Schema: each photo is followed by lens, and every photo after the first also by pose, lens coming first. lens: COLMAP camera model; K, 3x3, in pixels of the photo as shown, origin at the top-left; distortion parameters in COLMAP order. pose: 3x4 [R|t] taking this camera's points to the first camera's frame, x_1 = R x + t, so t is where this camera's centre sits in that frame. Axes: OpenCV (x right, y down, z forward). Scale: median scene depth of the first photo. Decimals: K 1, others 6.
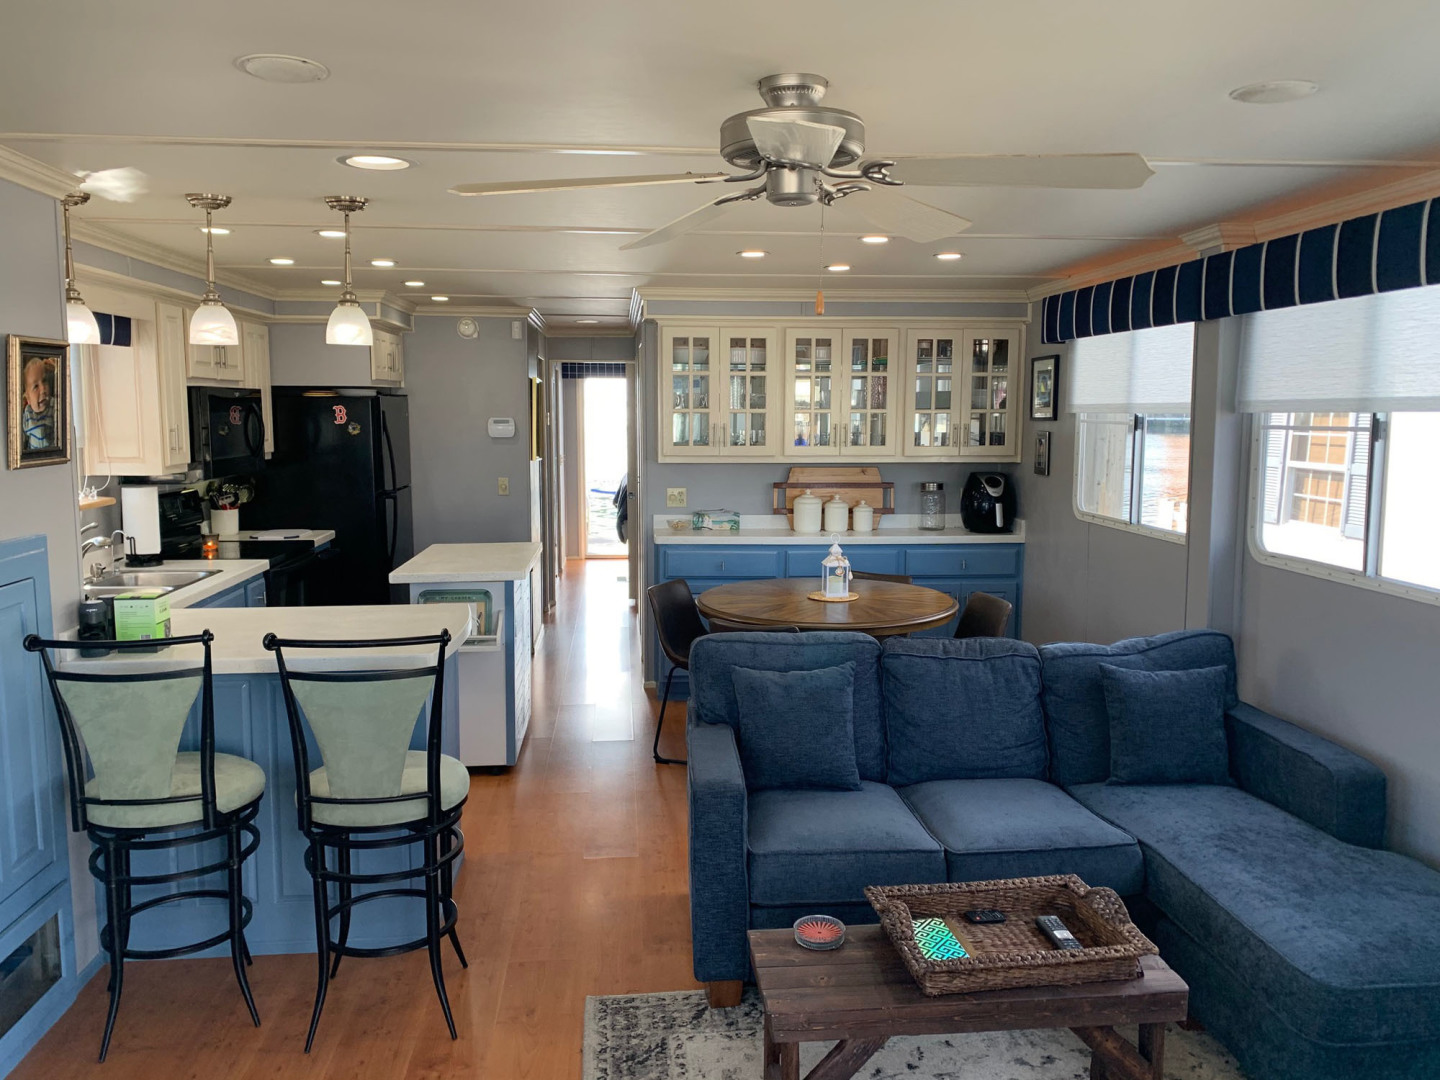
lens RADIAL K [[1131.1, 0, 720.0], [0, 1131.1, 540.0], [0, 0, 1]] dist [0.092337, -0.121608]
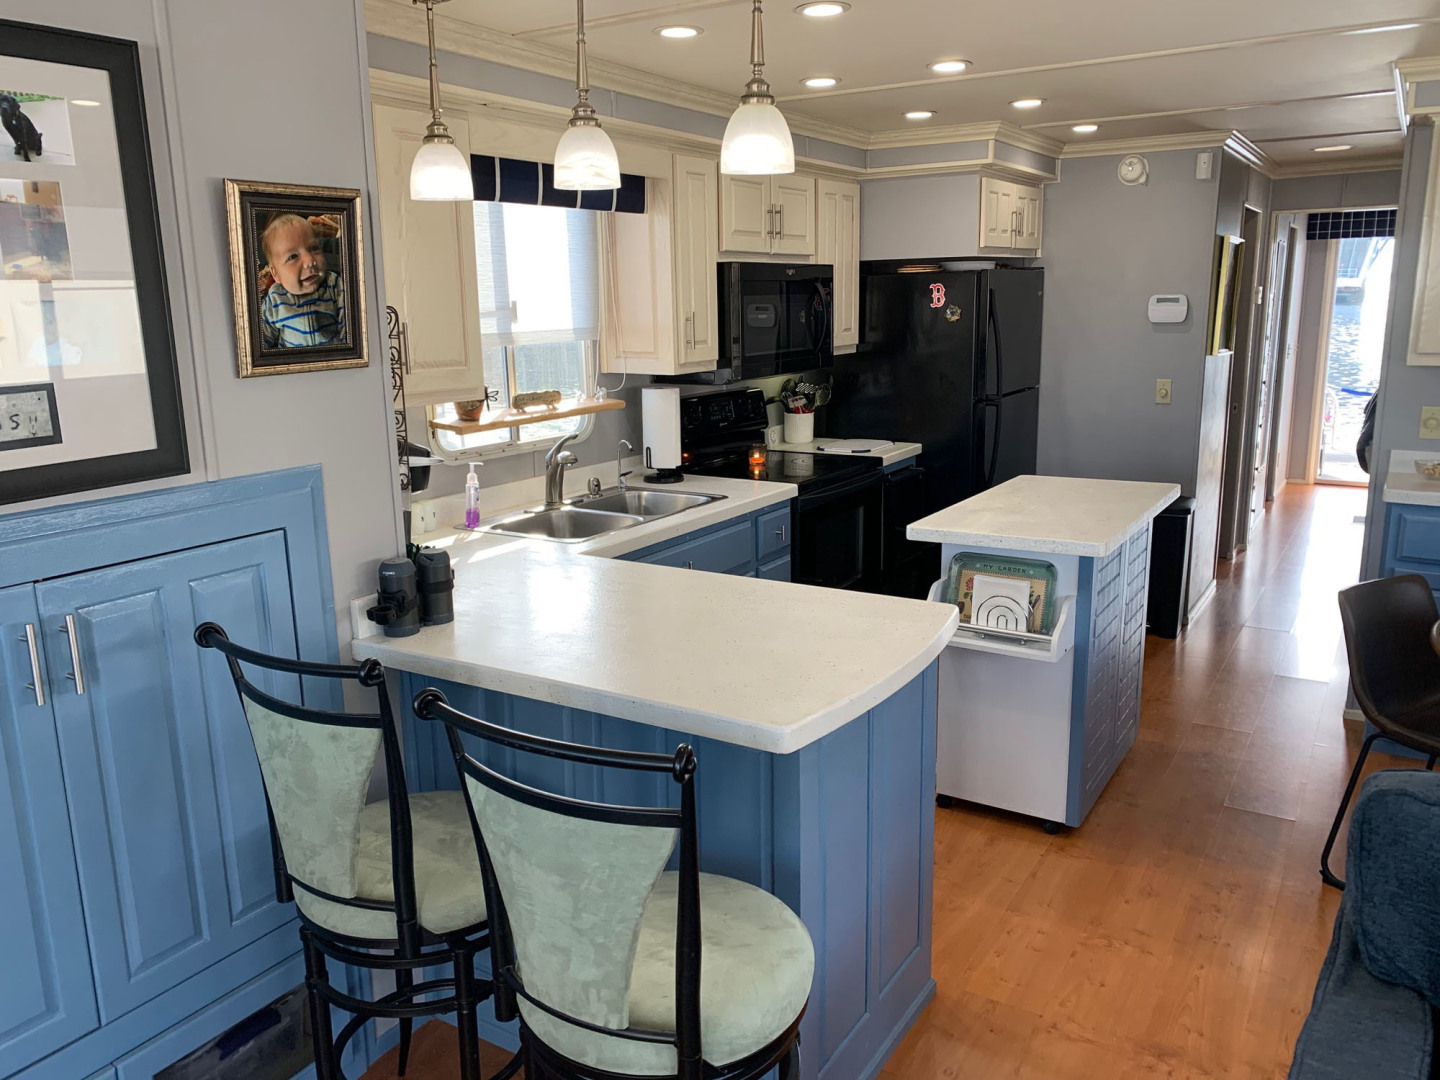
lens RADIAL K [[1094.7, 0, 720.0], [0, 1094.7, 540.0], [0, 0, 1]] dist [0.002865, 0.001671]
pose [[0.793829, 0.114722, -0.597222, 0.014867], [-0.050672, 0.991108, 0.123032, -0.031953], [0.606026, -0.067404, 0.792584, 0.340881]]
